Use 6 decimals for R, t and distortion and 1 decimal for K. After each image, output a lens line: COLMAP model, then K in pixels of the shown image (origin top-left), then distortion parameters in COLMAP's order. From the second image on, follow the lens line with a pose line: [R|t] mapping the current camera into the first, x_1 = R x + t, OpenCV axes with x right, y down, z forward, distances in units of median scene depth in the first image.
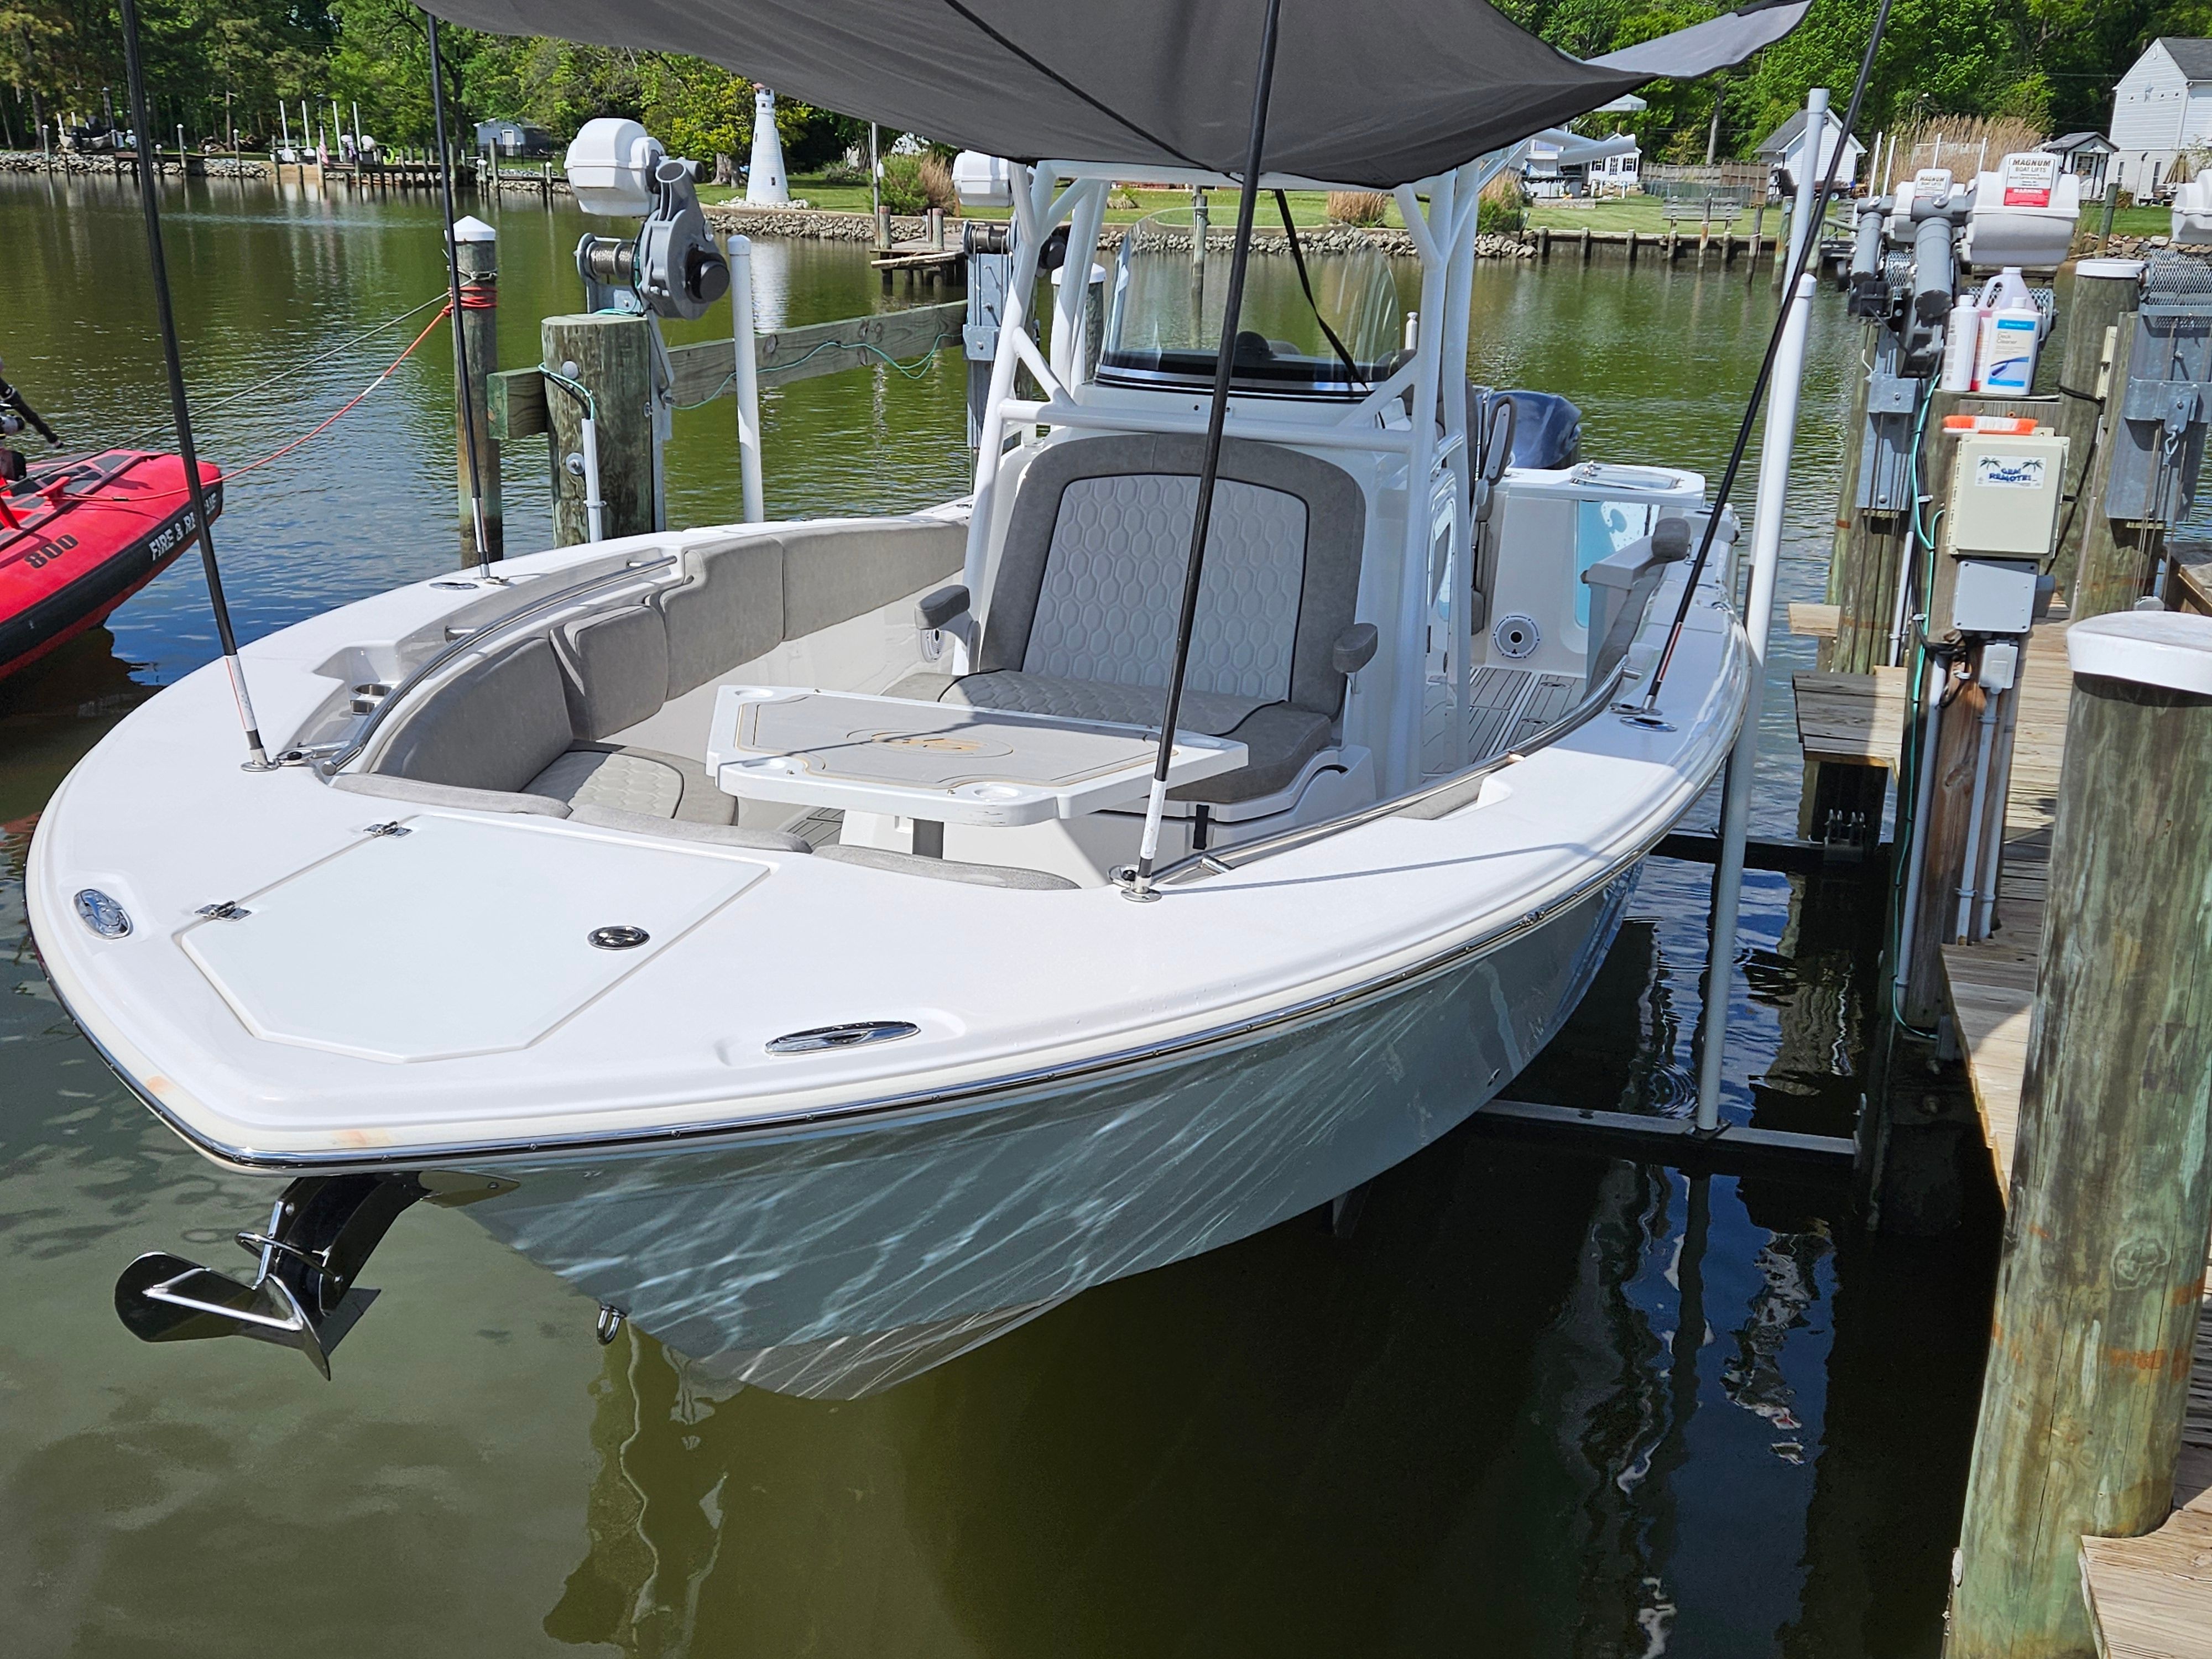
lens RADIAL K [[2233.7, 0, 1094.1], [0, 2233.7, 834.0], [0, 0, 1]] dist [0.123830, -0.154211]
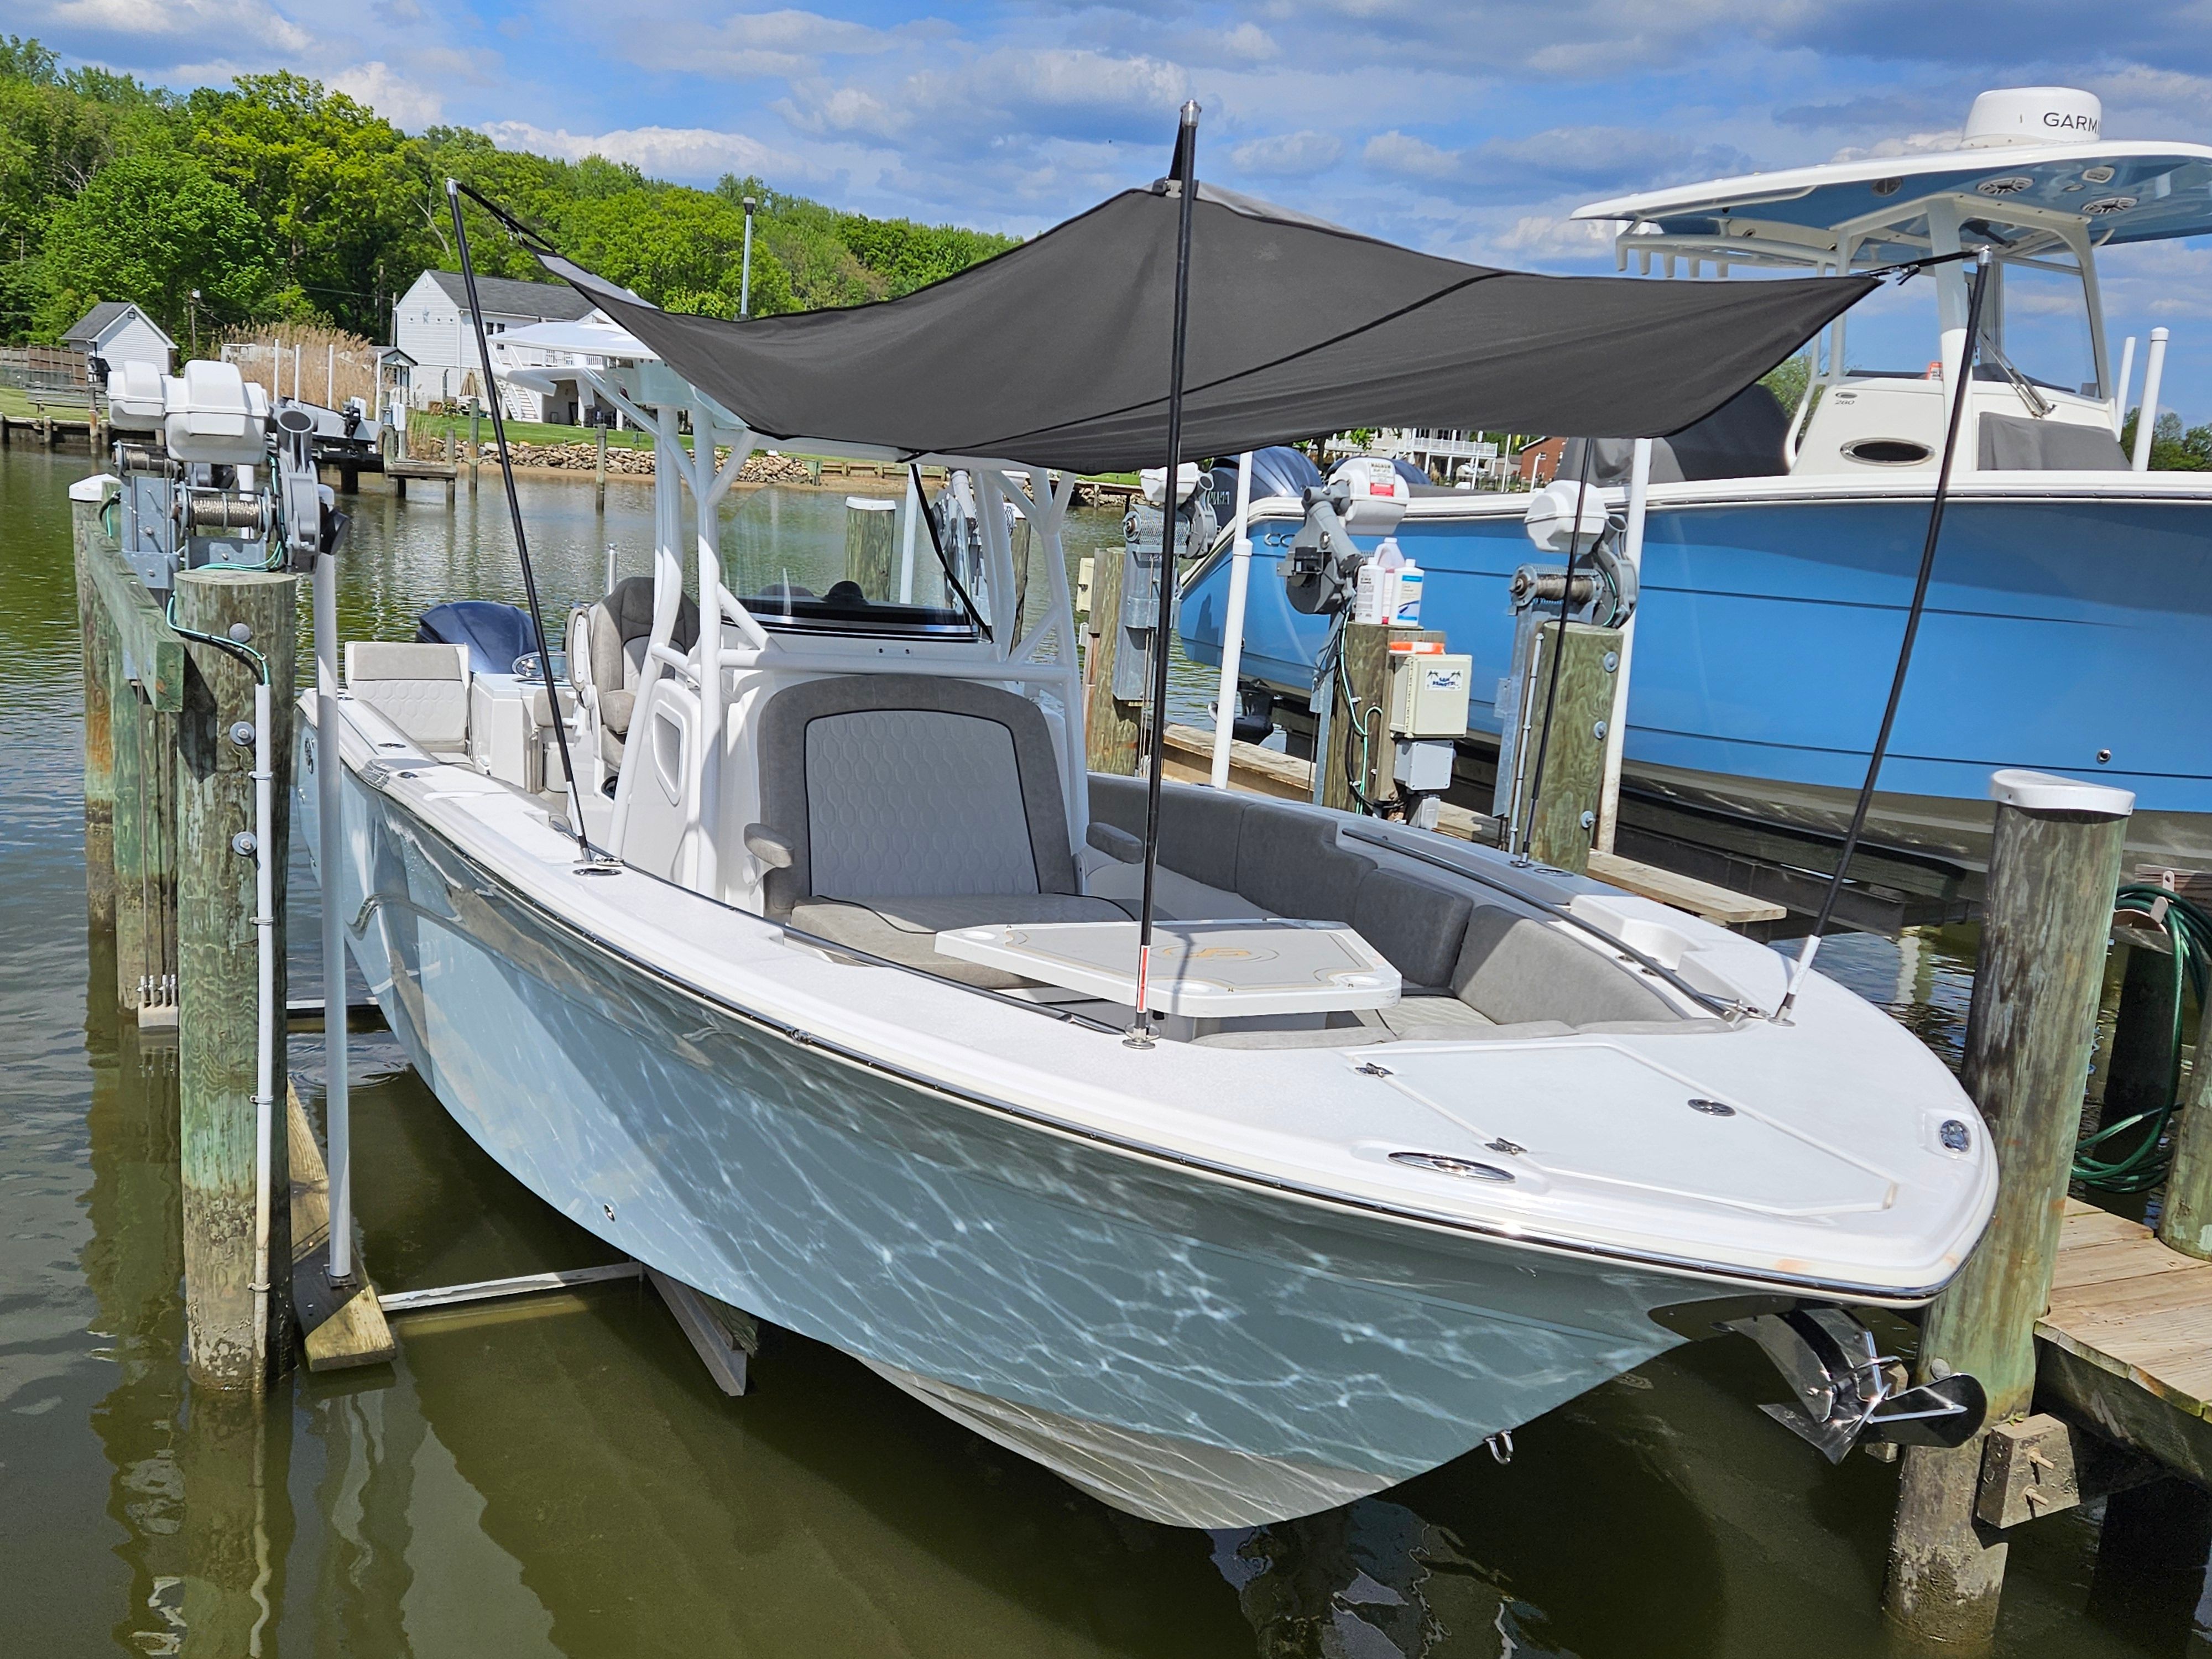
lens RADIAL K [[2100.1, 0, 1083.9], [0, 2100.1, 855.8], [0, 0, 1]] dist [0.117030, -0.127461]
pose [[0.732874, -0.104038, 0.672363, -0.632660], [0.142642, 0.989772, -0.002326, -0.072126], [-0.665244, 0.097612, 0.740218, 0.155542]]
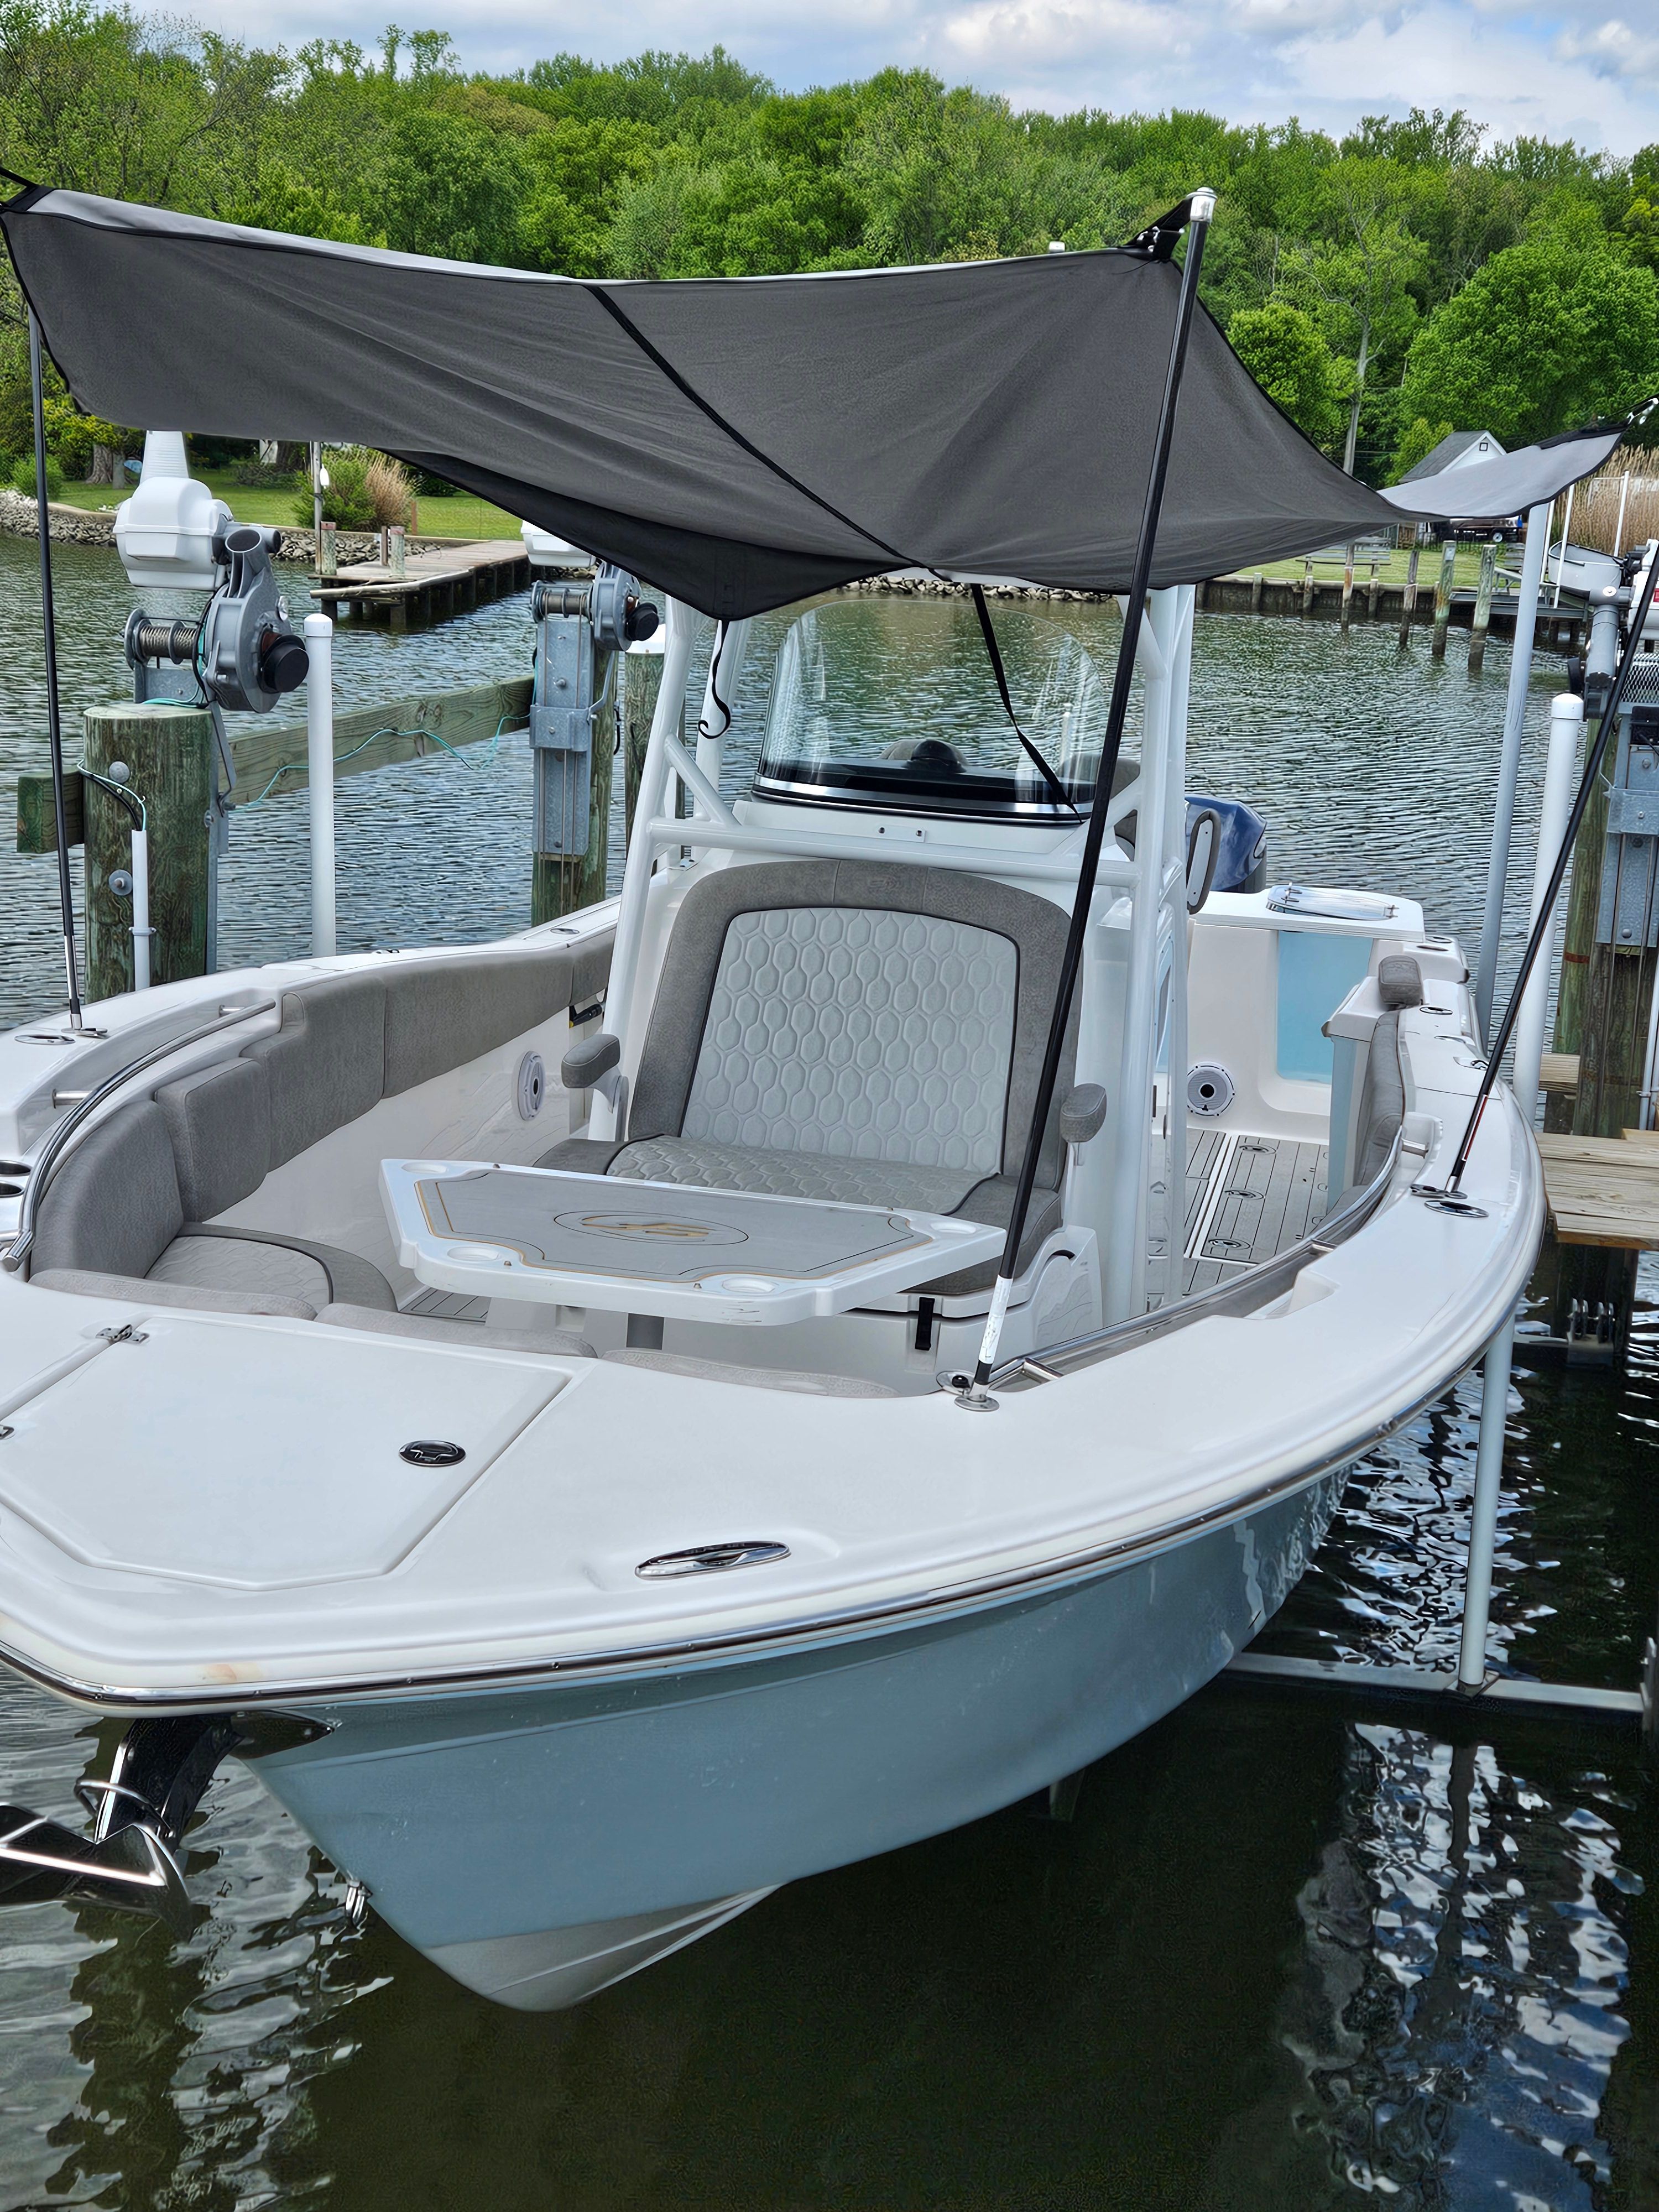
lens RADIAL K [[2928.3, 0, 841.7], [0, 2928.3, 1063.1], [0, 0, 1]] dist [0.100694, -0.093891]
pose [[0.995559, 0.006773, 0.093895, -0.075738], [0.001583, 0.996063, -0.088636, -0.002654], [-0.094125, 0.088391, 0.991629, -0.100005]]
